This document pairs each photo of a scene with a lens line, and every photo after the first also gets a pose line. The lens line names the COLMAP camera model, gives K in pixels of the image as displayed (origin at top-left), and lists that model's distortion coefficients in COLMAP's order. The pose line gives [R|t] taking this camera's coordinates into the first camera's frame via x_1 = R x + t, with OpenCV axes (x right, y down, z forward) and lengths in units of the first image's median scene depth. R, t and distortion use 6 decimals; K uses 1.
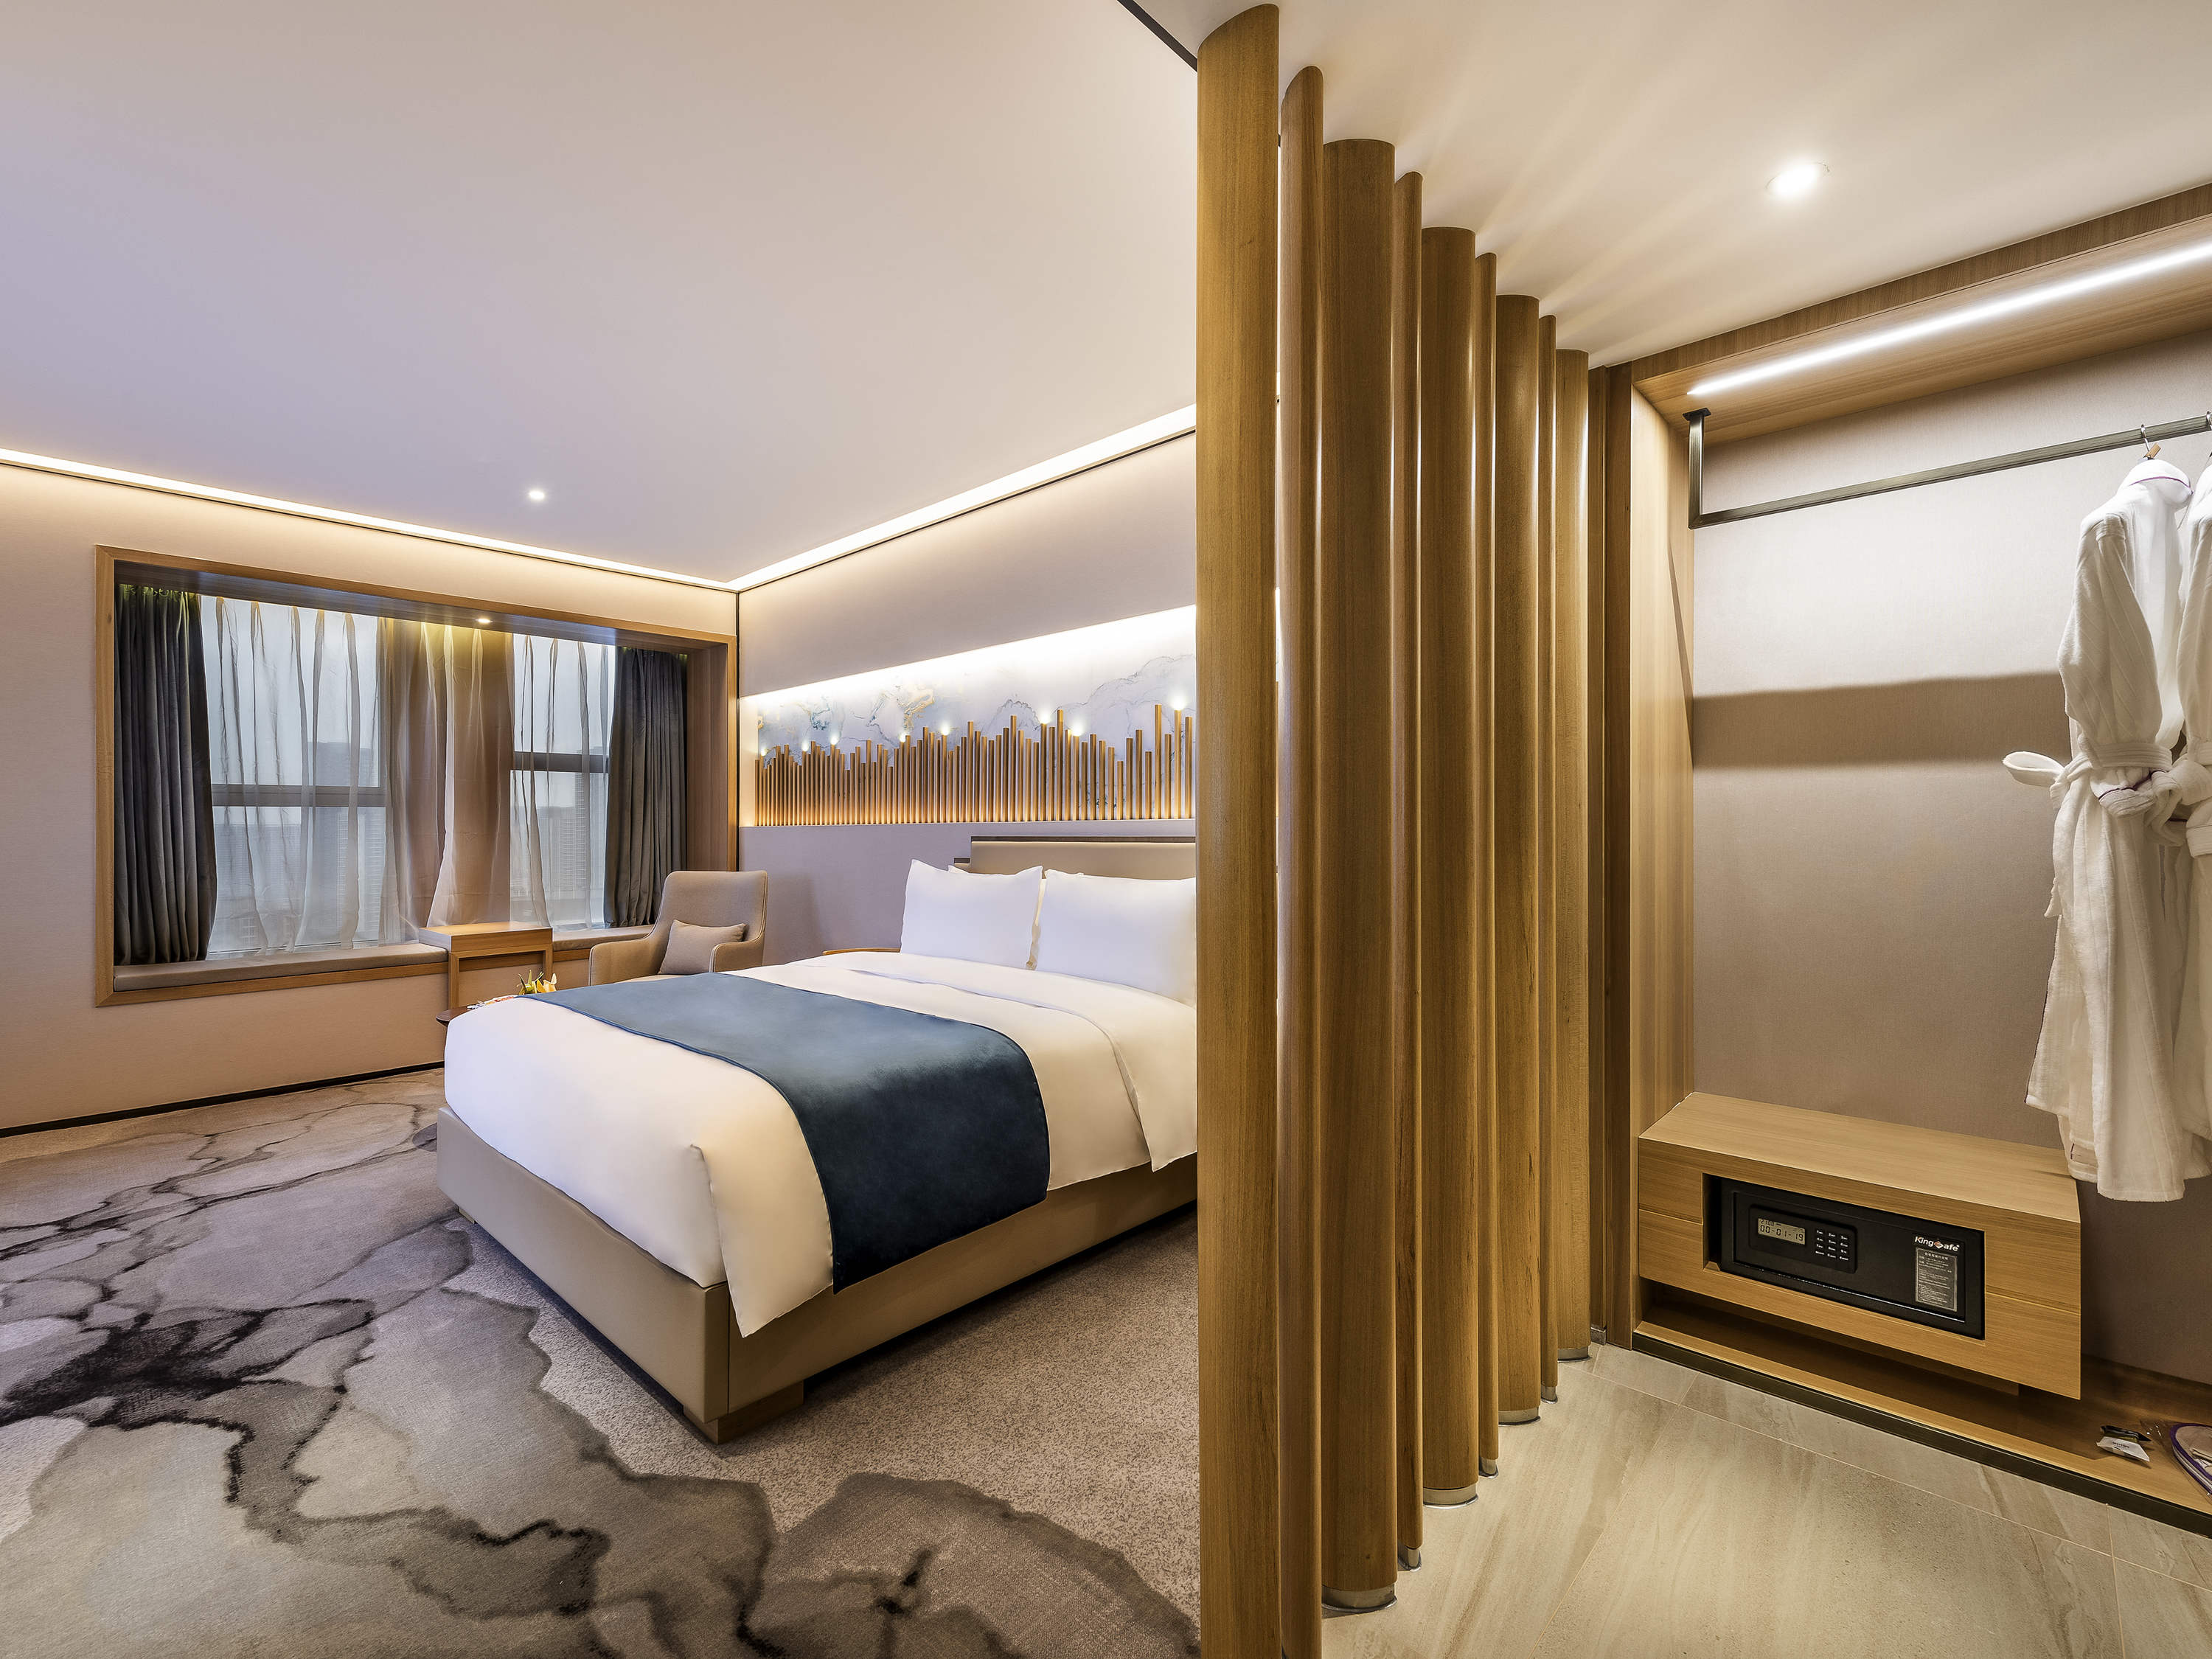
lens RADIAL K [[1009.4, 0, 1125.9], [0, 1009.4, 792.2], [0, 0, 1]] dist [0.009286, -0.001872]
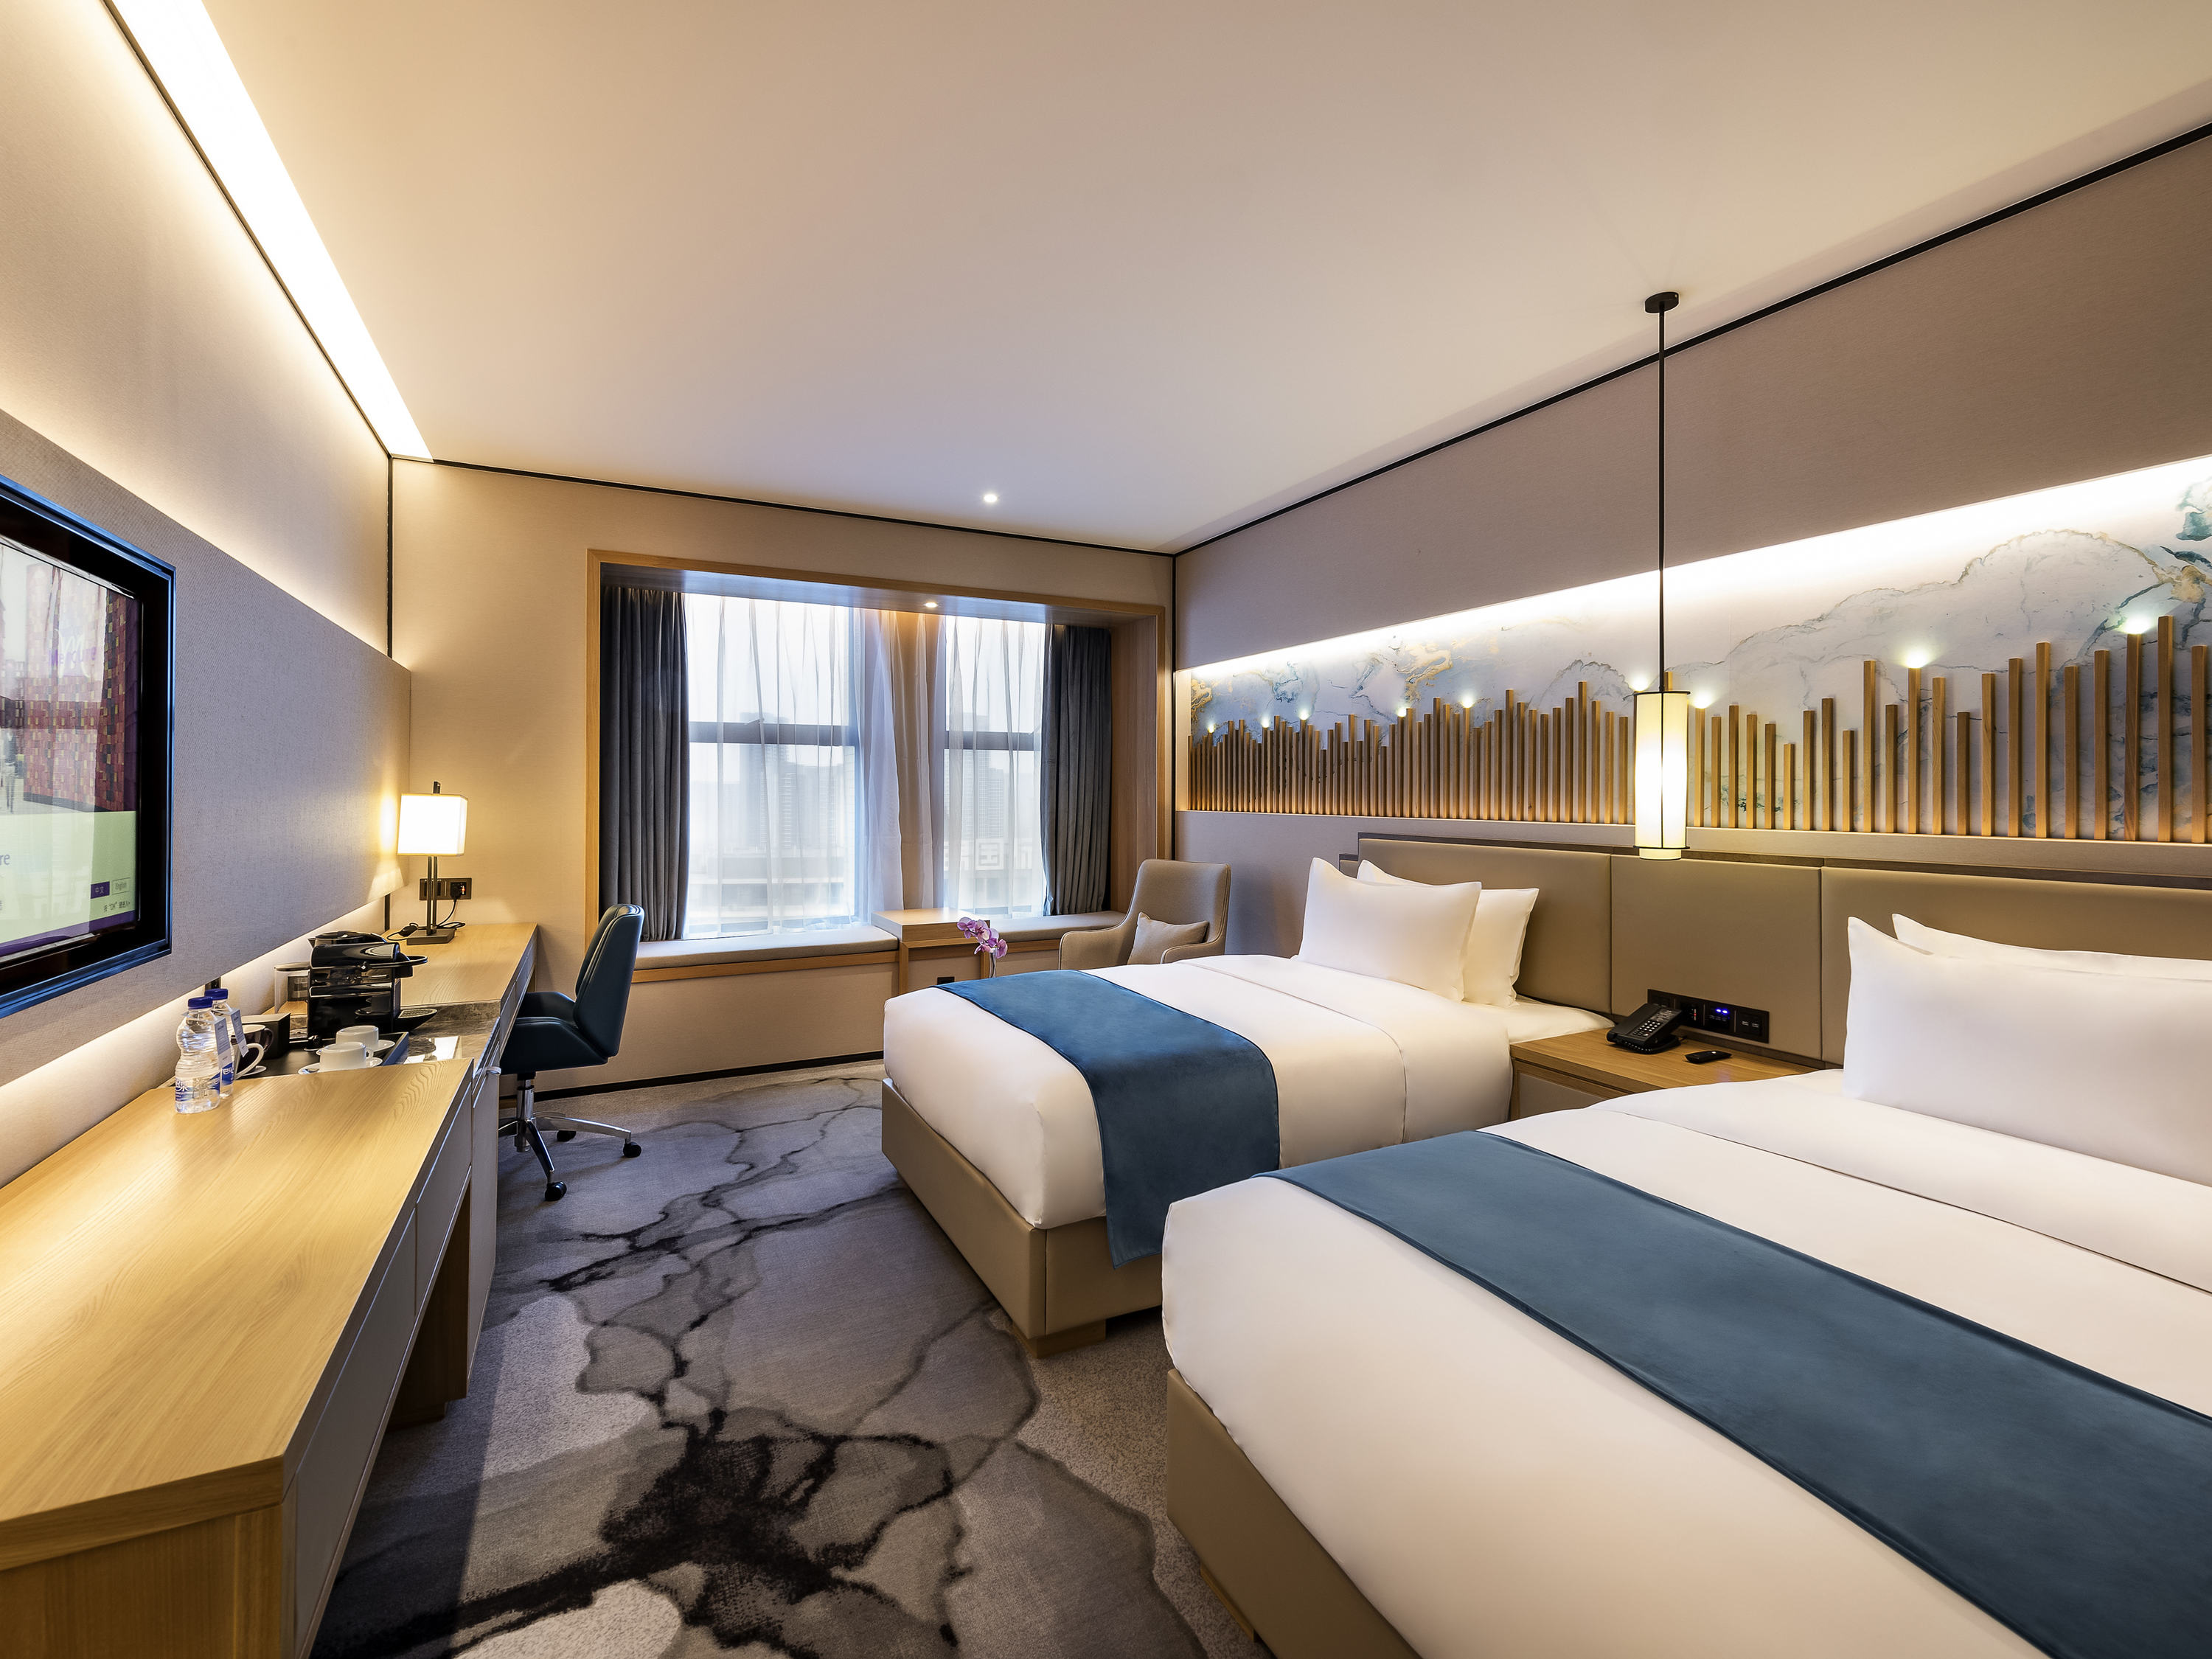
lens RADIAL K [[1009.4, 0, 1125.9], [0, 1009.4, 792.2], [0, 0, 1]] dist [0.009286, -0.001872]
pose [[0.946391, 0.005604, -0.322975, -0.327692], [0.007955, 0.999142, 0.040645, -0.045195], [0.322926, -0.041036, 0.945534, 0.289461]]
